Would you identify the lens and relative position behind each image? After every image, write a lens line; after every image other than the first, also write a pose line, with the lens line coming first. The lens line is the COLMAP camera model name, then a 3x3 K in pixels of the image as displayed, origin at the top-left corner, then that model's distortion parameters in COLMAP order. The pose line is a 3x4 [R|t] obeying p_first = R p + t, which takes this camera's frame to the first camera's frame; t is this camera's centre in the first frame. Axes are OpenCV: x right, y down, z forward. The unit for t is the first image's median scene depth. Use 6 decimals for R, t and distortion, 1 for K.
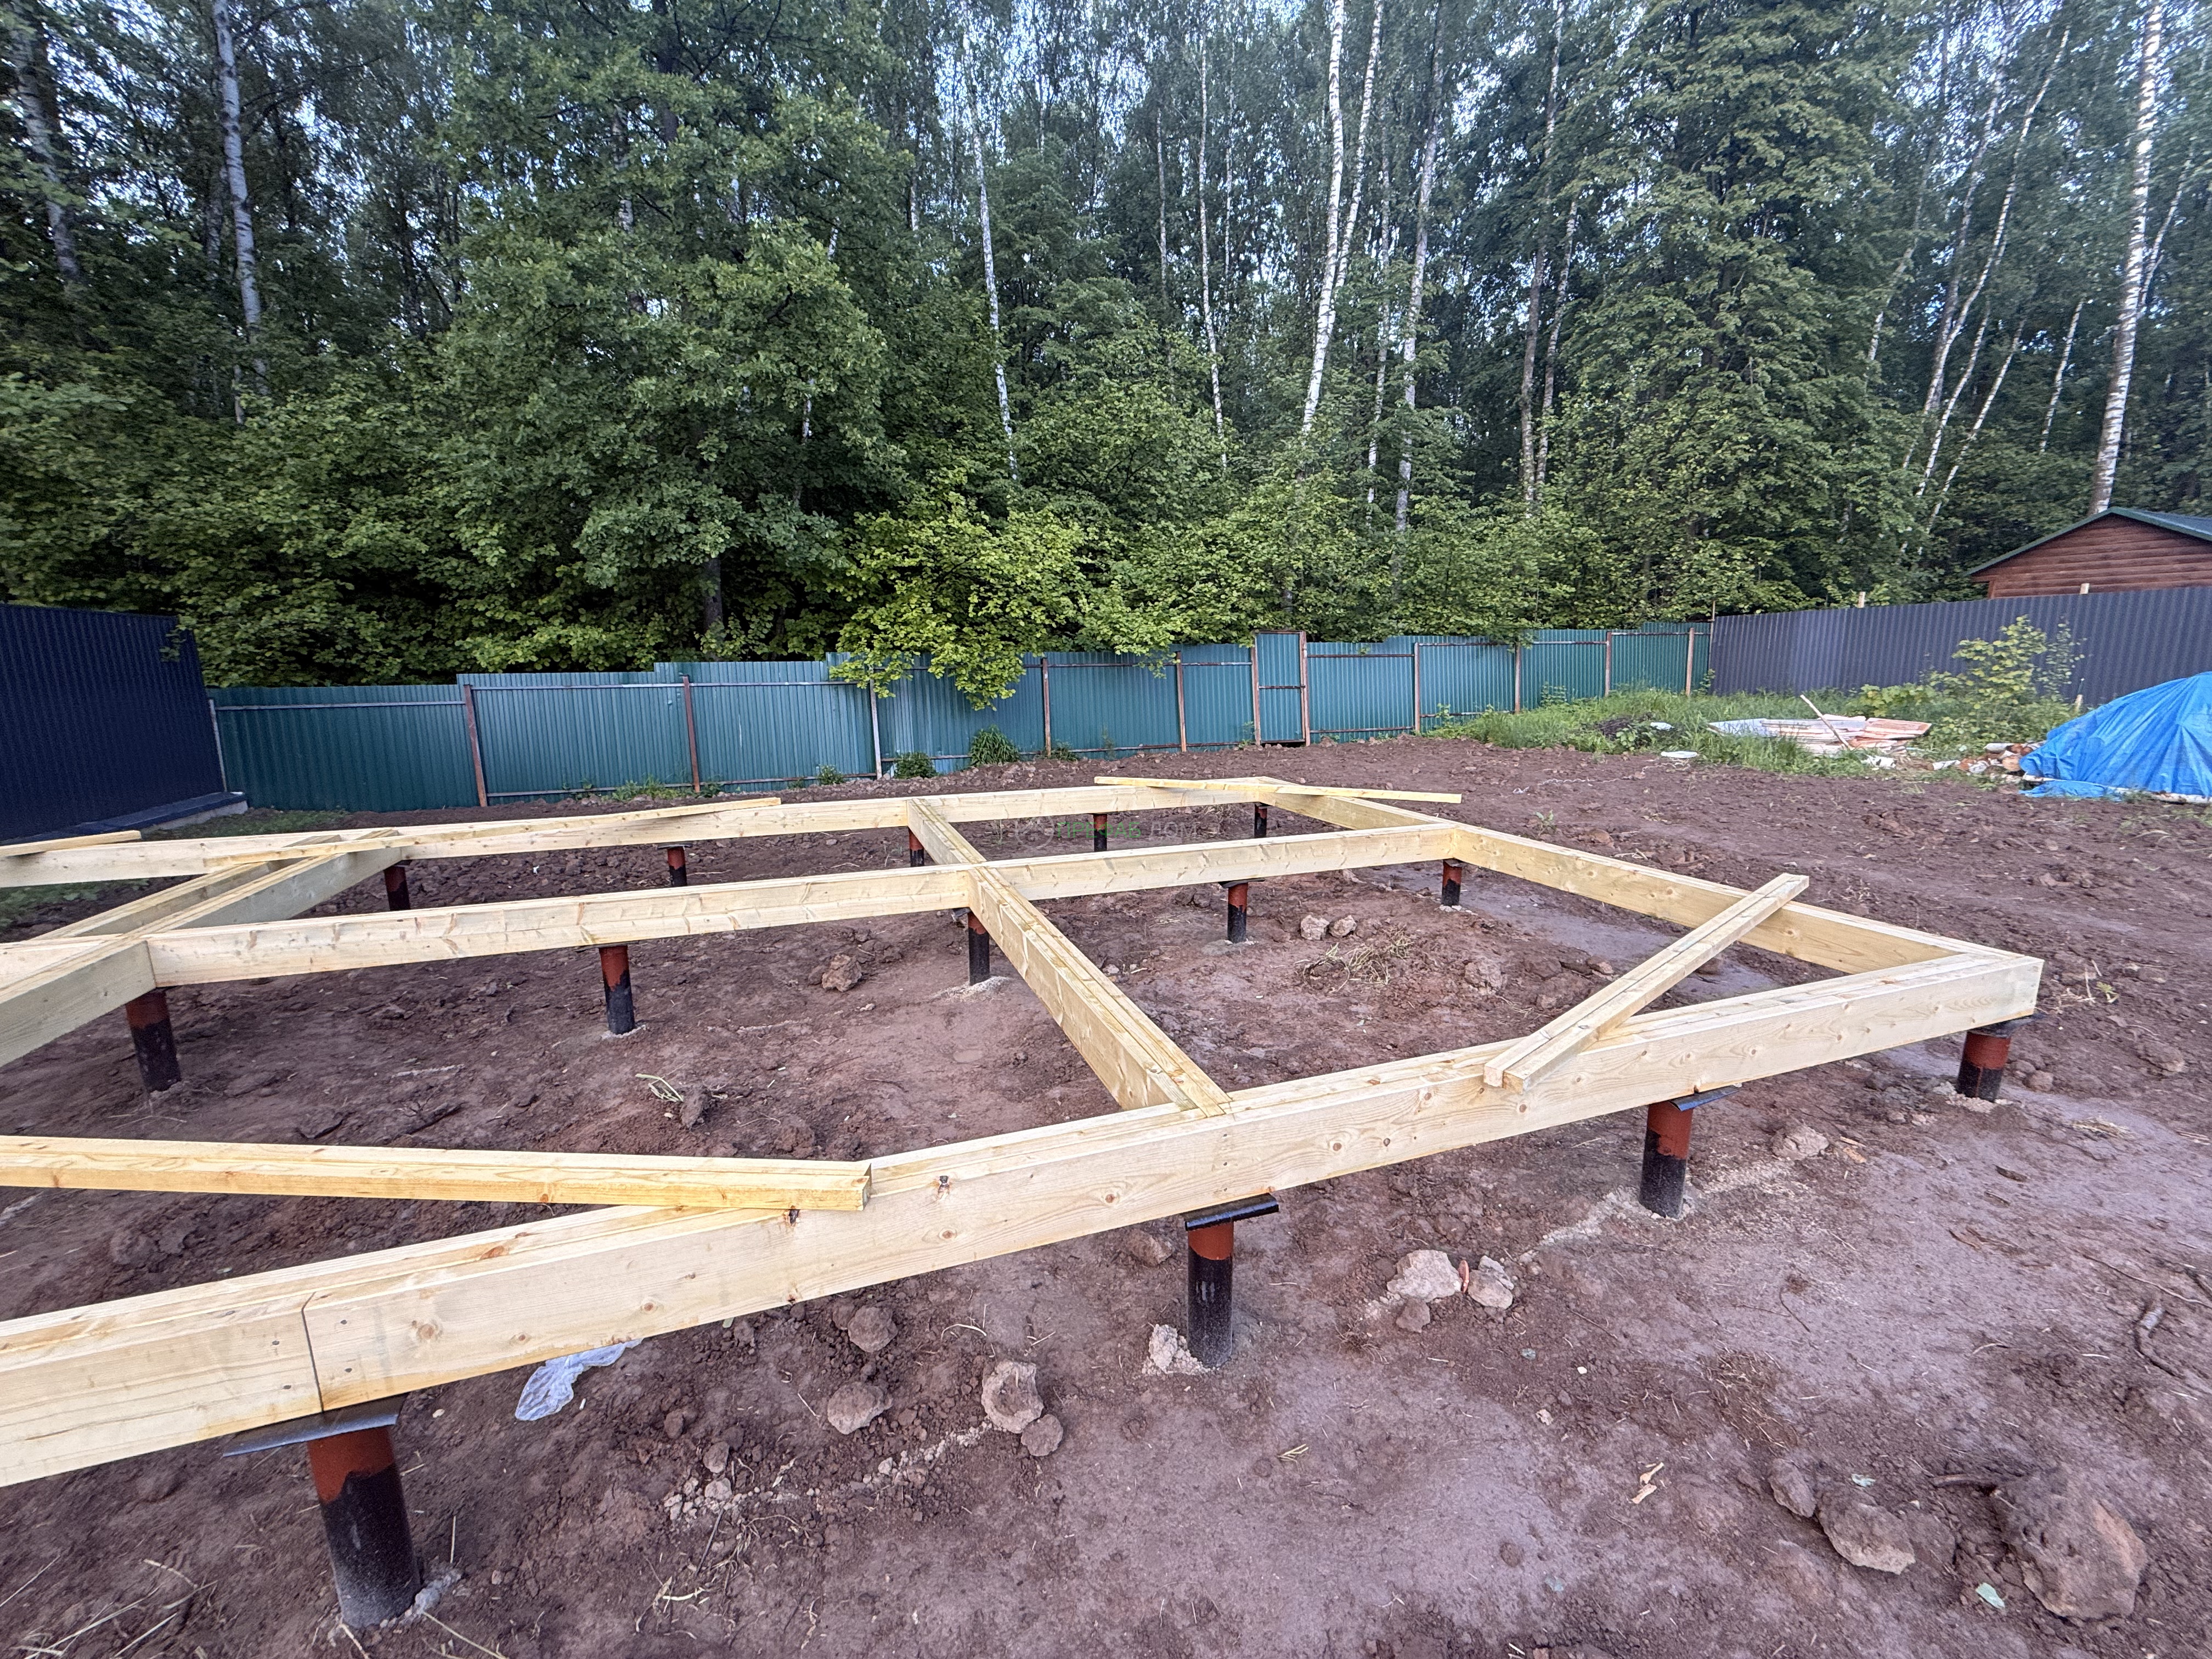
lens RADIAL K [[878.5, 0, 1097.6], [0, 878.5, 827.5], [0, 0, 1]] dist [0.000658, 0.000211]
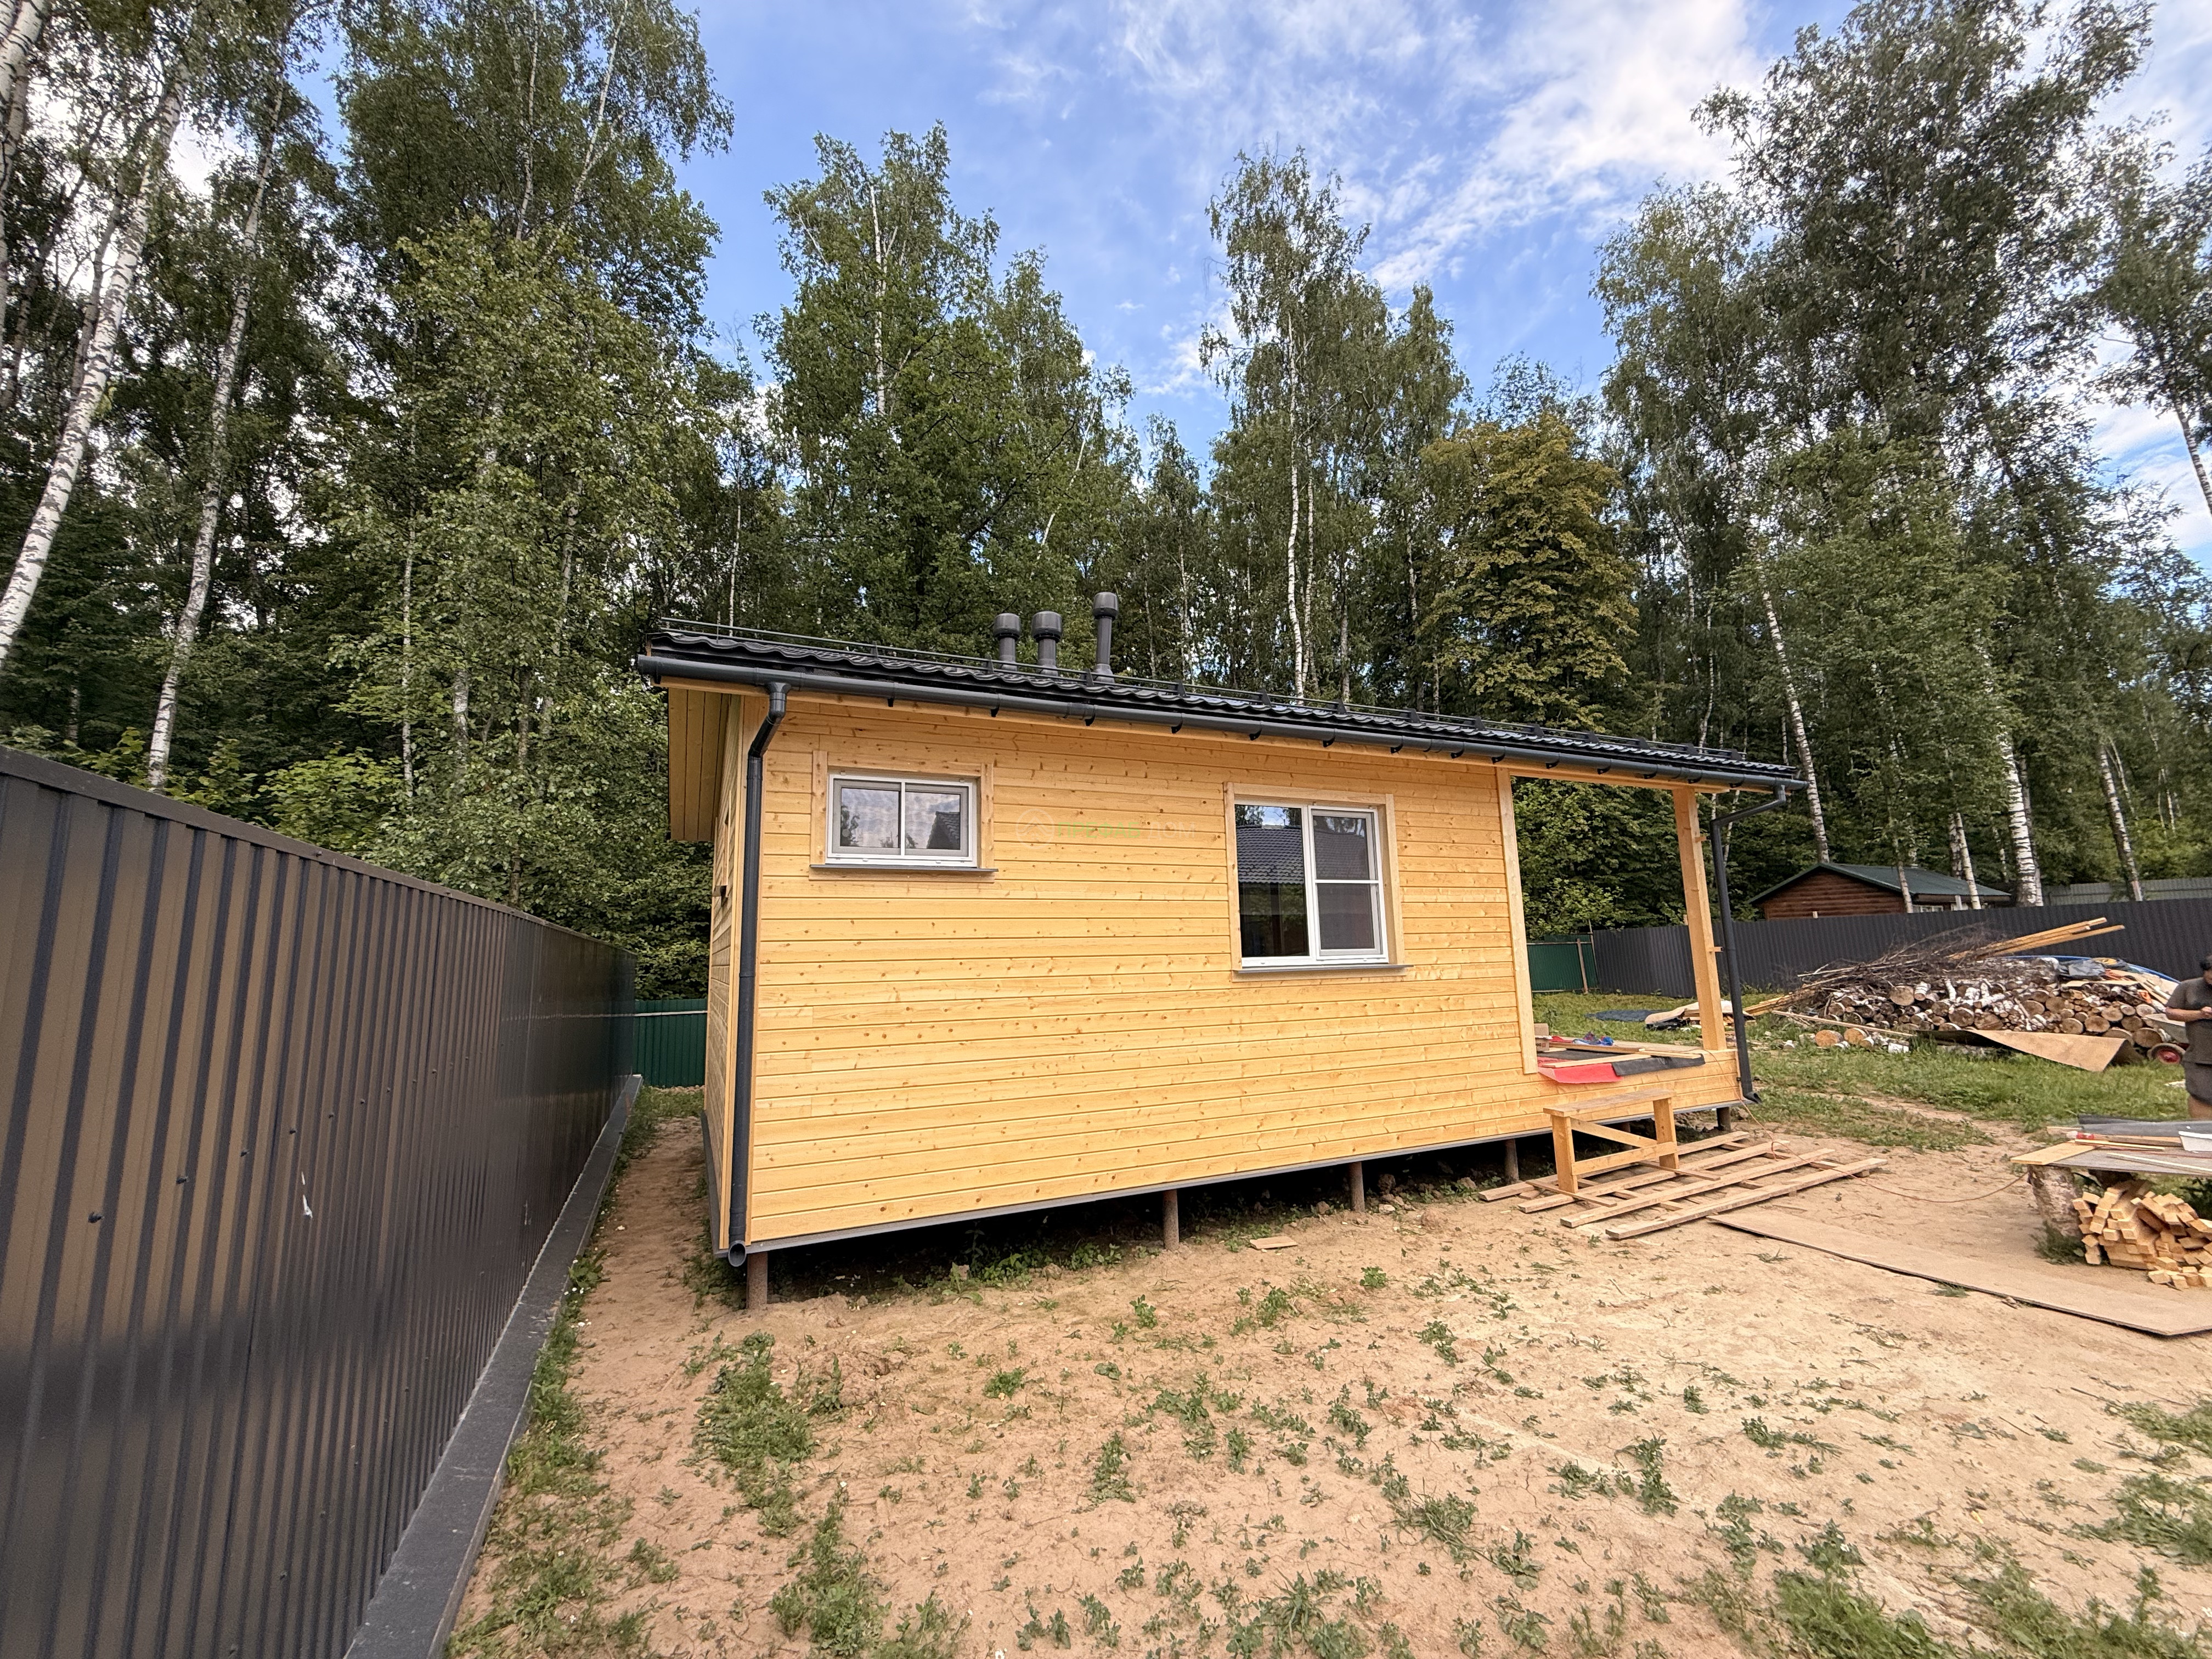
lens RADIAL K [[878.5, 0, 1093.0], [0, 878.5, 831.6], [0, 0, 1]] dist [0.000658, 0.000211]
pose [[0.996055, -0.001272, 0.088729, -0.268225], [0.030398, 0.944289, -0.327711, 0.055290], [-0.083369, 0.329116, 0.940602, -0.380721]]
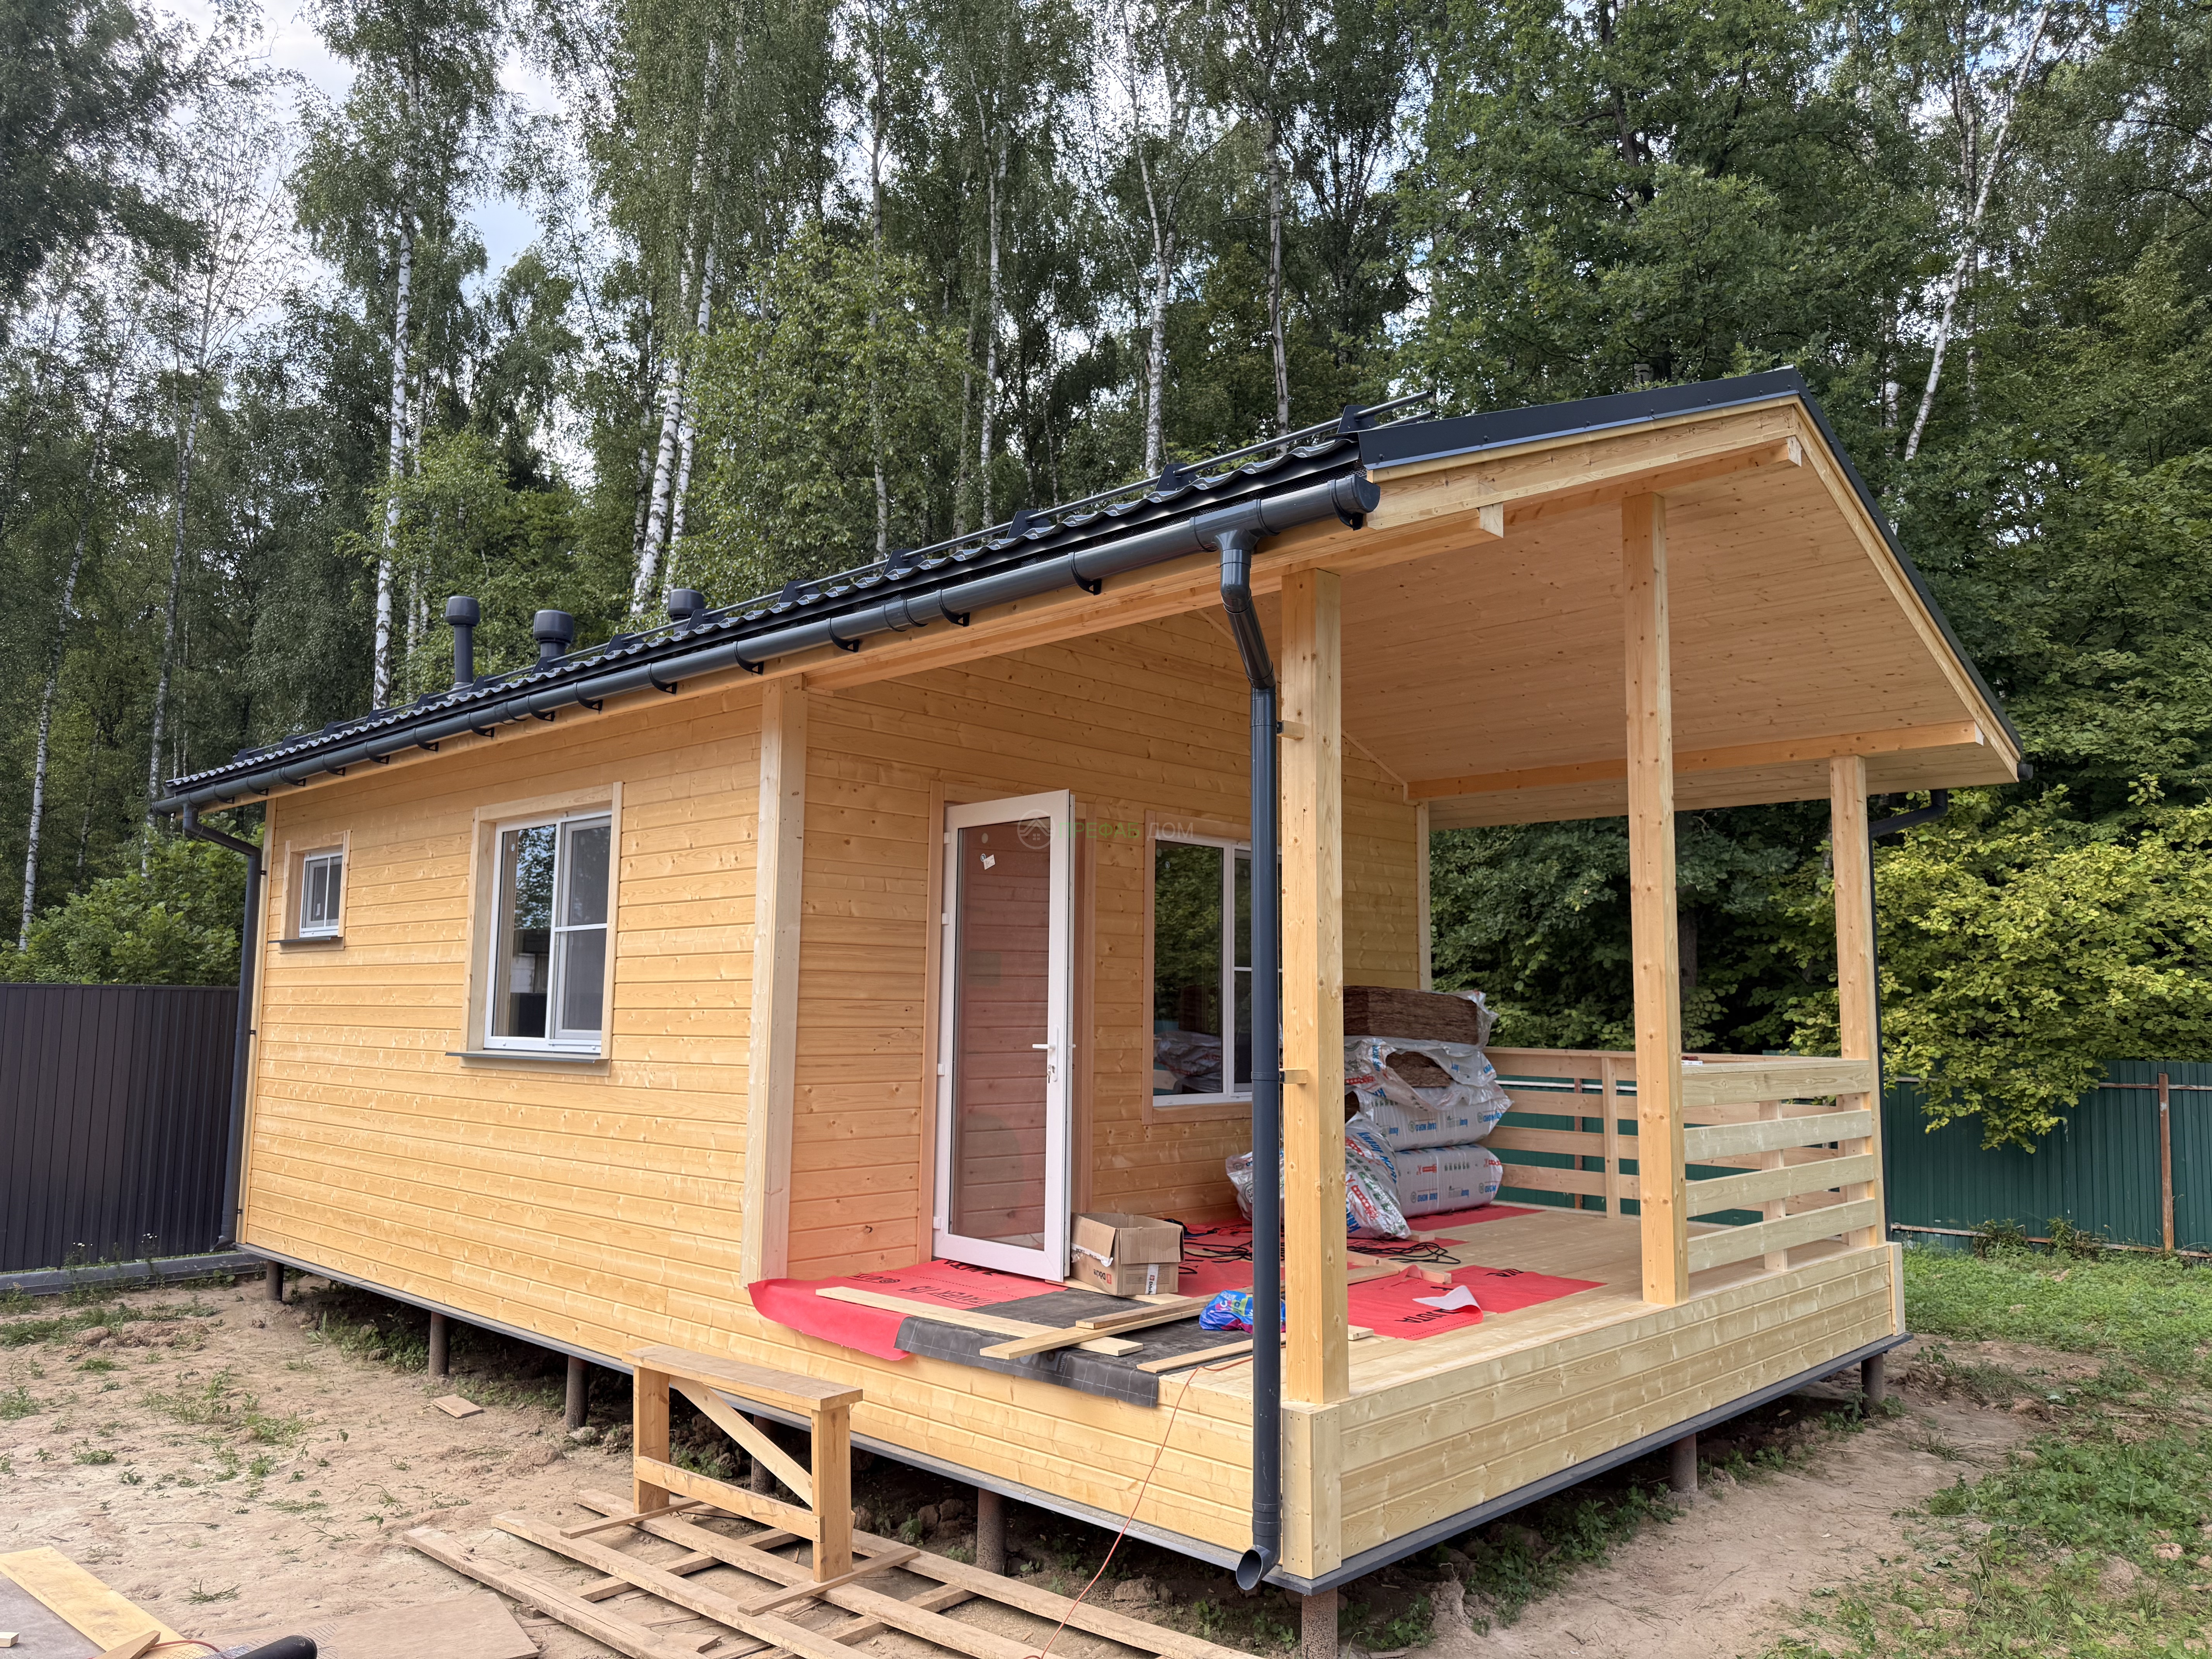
lens RADIAL K [[1556.8, 0, 1080.9], [0, 1556.8, 824.8], [0, 0, 1]] dist [0.049306, -0.057088]
pose [[0.445089, -0.093205, -0.890623, 0.499516], [-0.183448, 0.963985, -0.192561, -0.032400], [0.876494, 0.249090, 0.411961, -0.014878]]
